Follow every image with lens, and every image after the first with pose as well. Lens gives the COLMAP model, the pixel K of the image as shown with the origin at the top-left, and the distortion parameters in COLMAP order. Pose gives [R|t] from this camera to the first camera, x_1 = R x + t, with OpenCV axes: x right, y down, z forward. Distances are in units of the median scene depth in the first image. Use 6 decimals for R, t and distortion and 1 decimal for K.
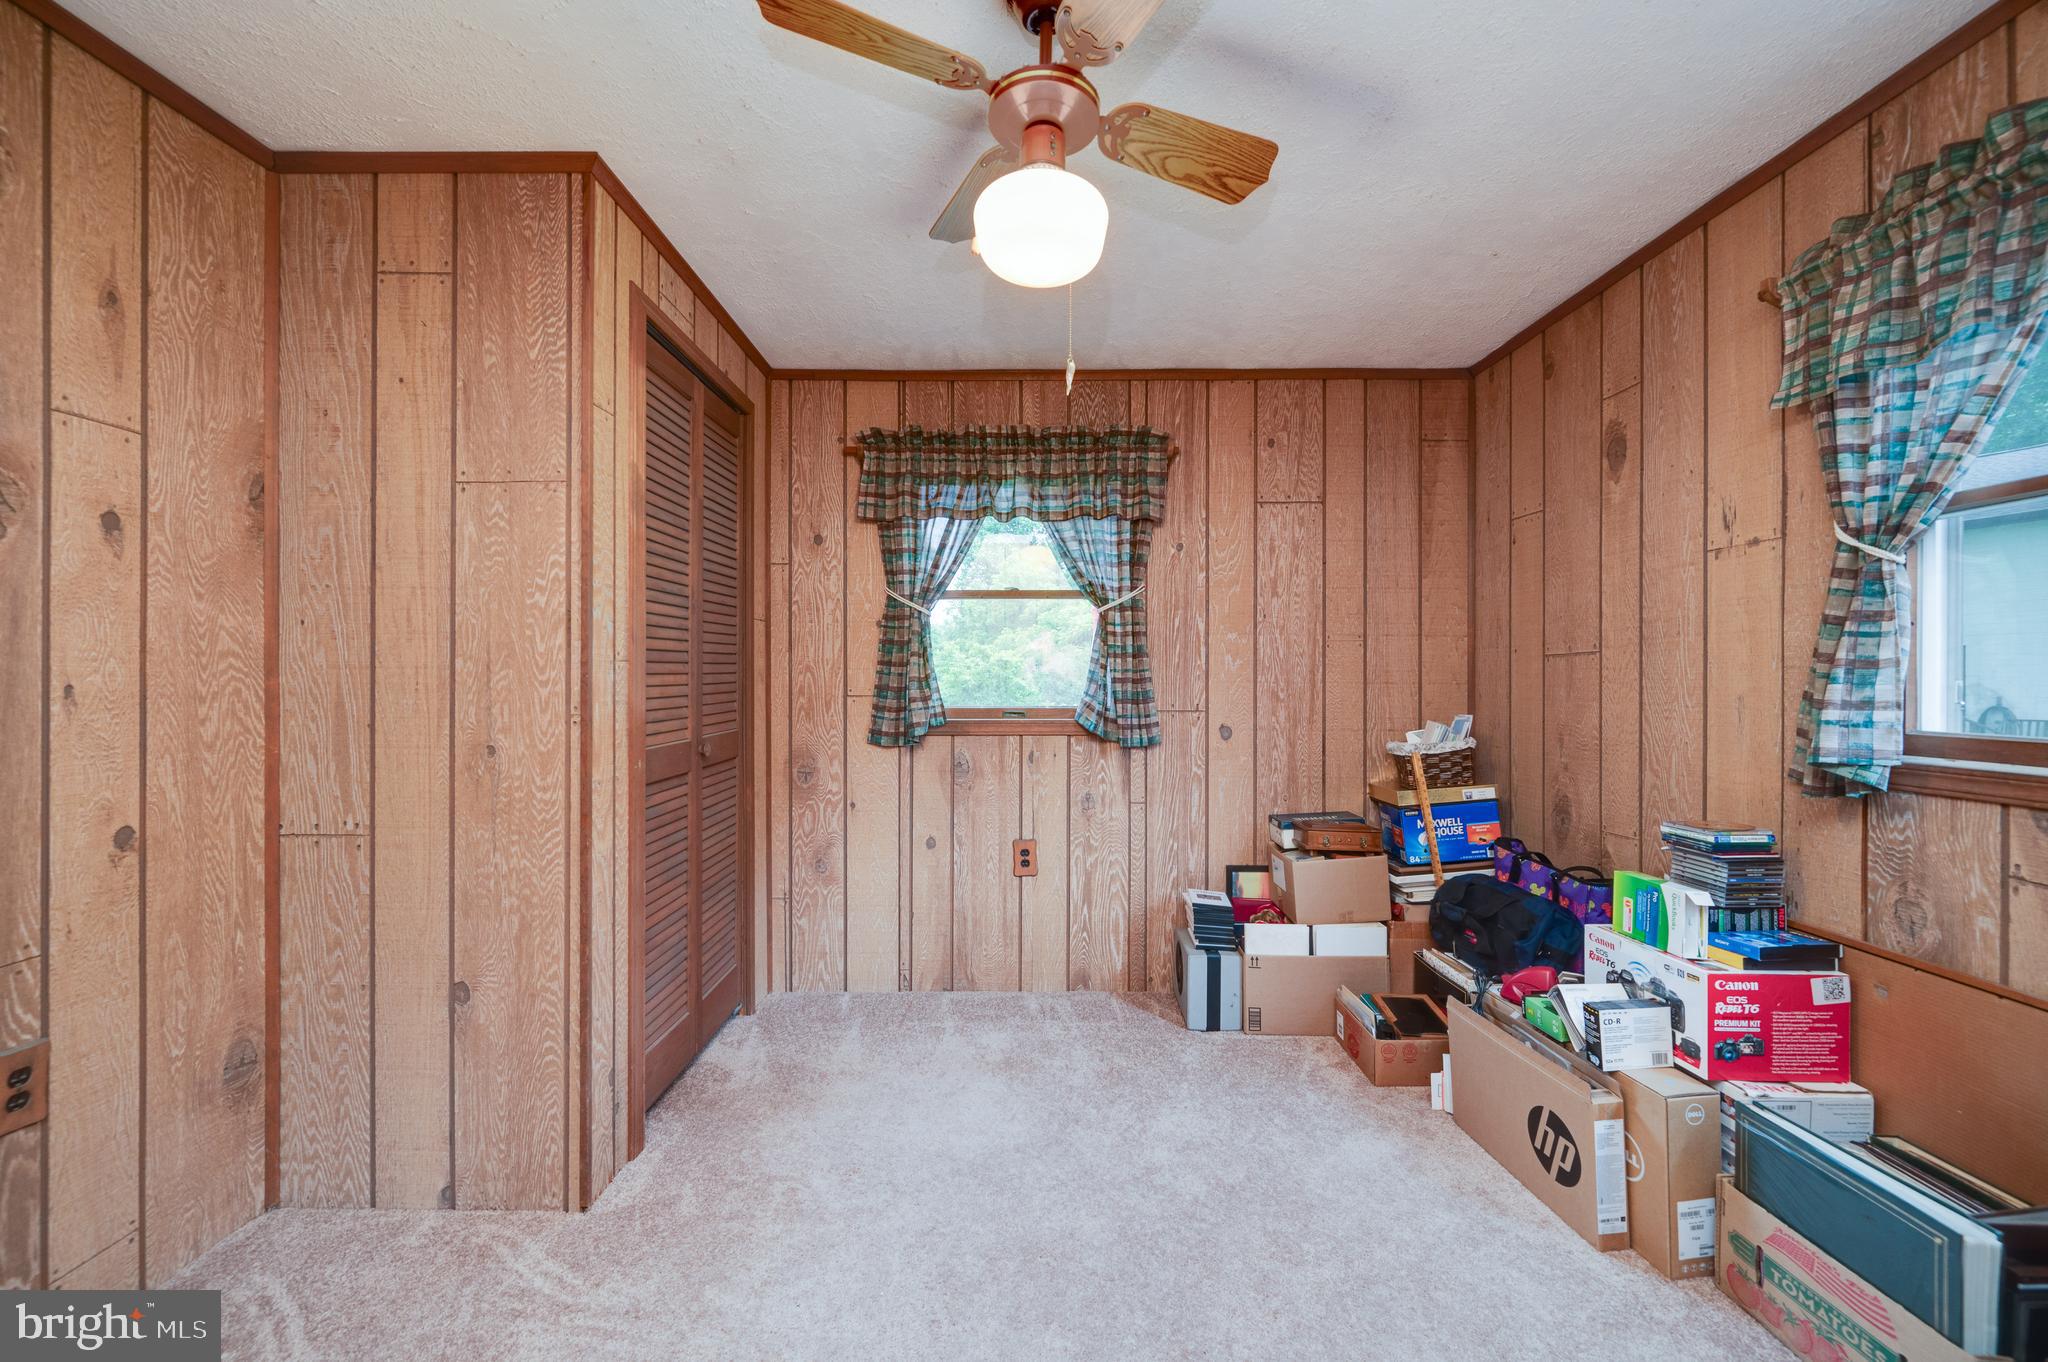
lens RADIAL K [[807.9, 0, 1022.5], [0, 807.9, 677.1], [0, 0, 1]] dist [-0.001084, 0.000087]
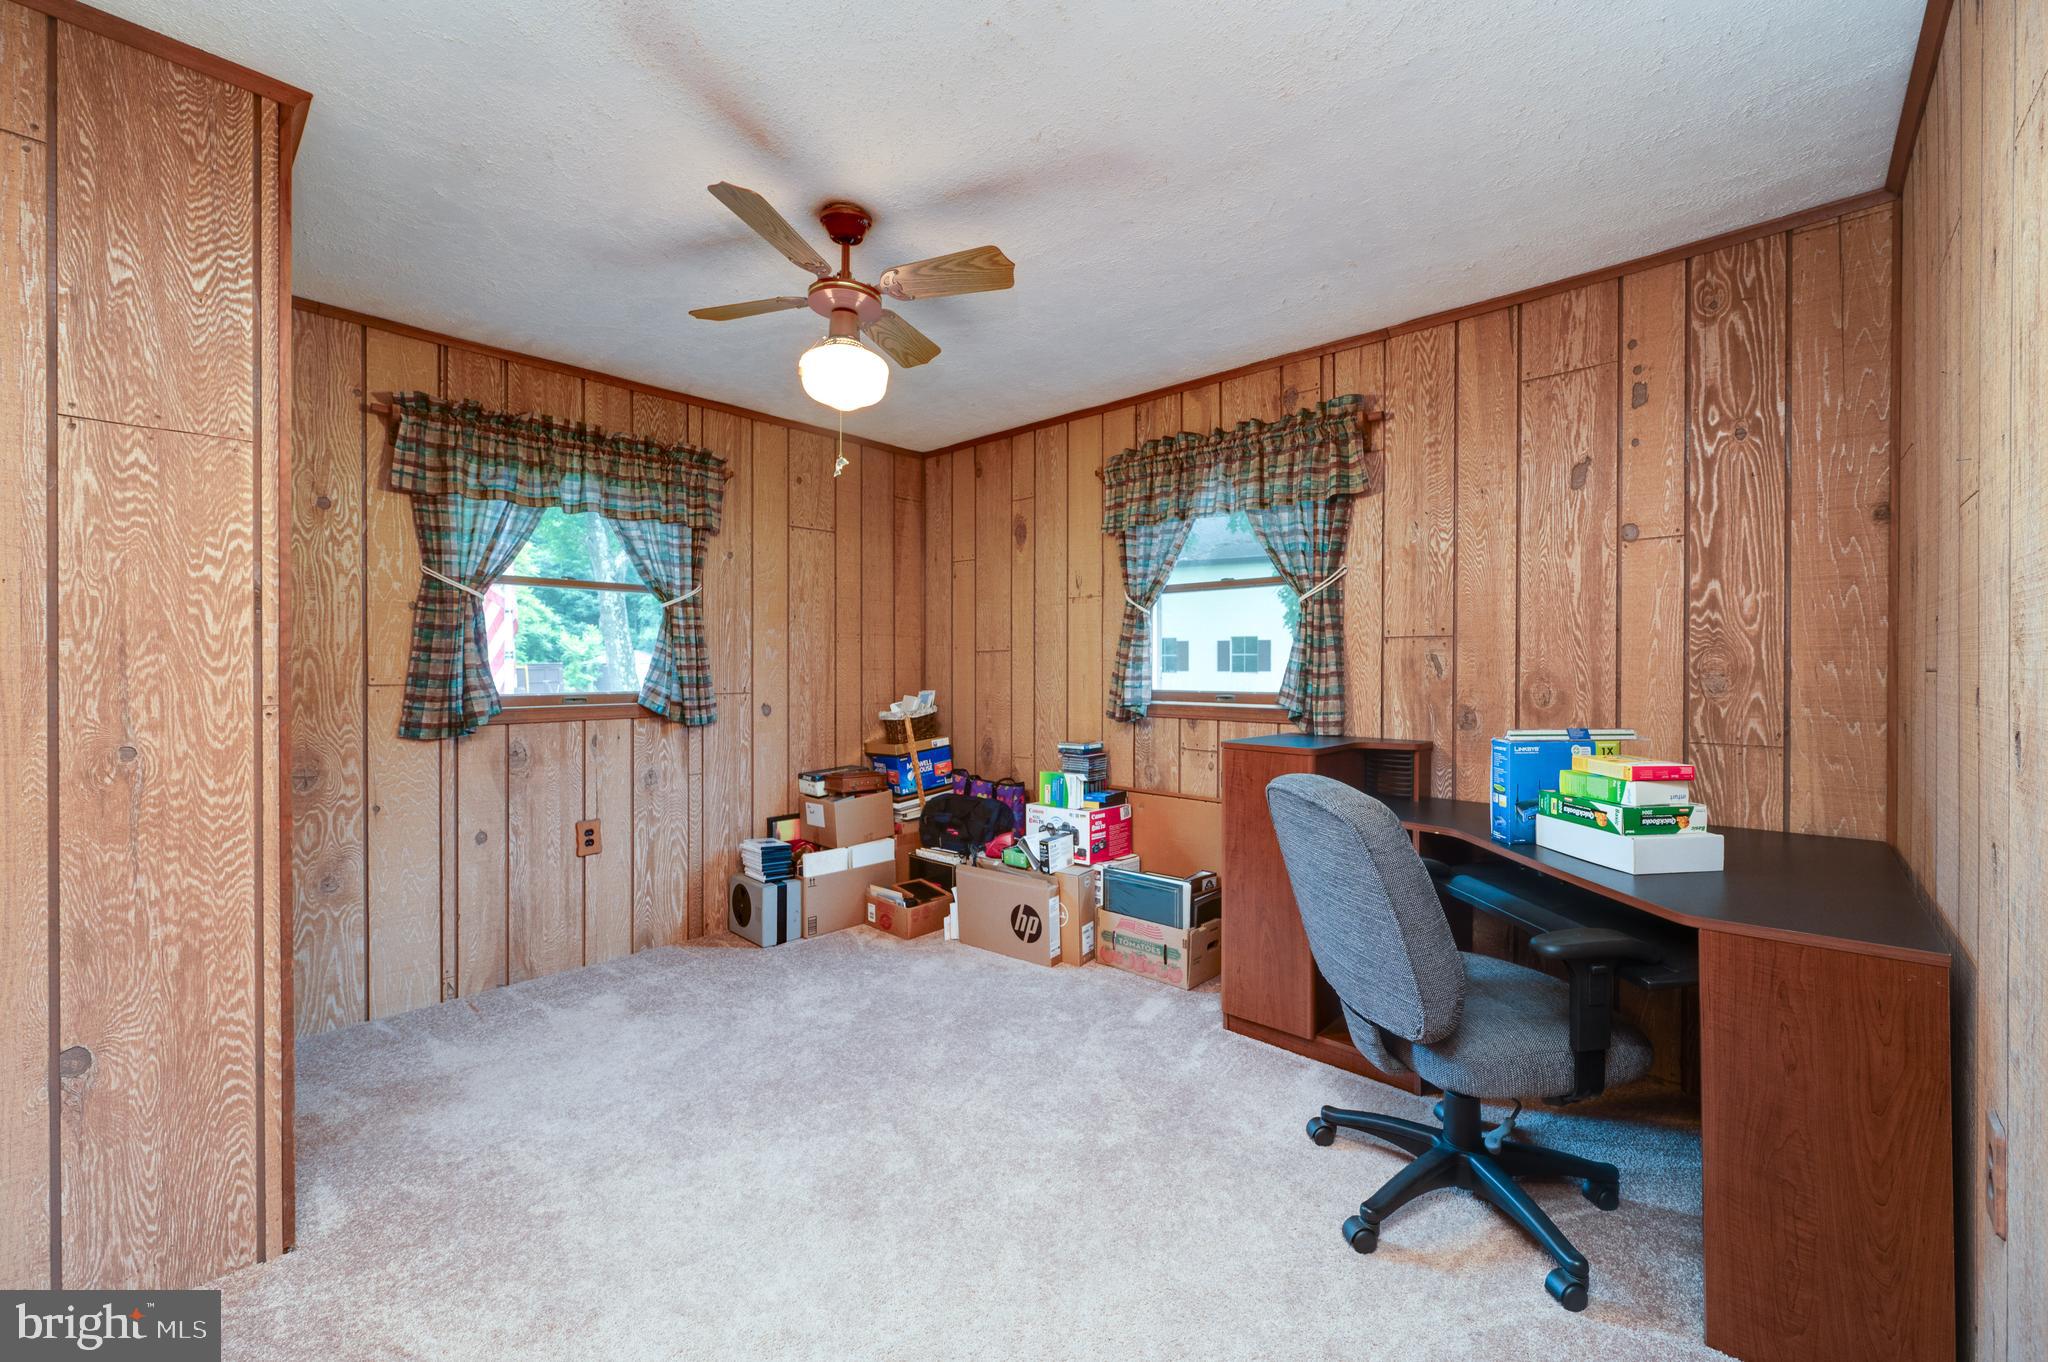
lens RADIAL K [[807.9, 0, 1059.3], [0, 807.9, 666.2], [0, 0, 1]] dist [-0.001084, 0.000087]
pose [[0.659221, 0.000566, 0.751949, -0.633356], [-0.001398, 0.999999, 0.000473, 0.001404], [-0.751948, -0.001363, 0.659221, -0.241521]]
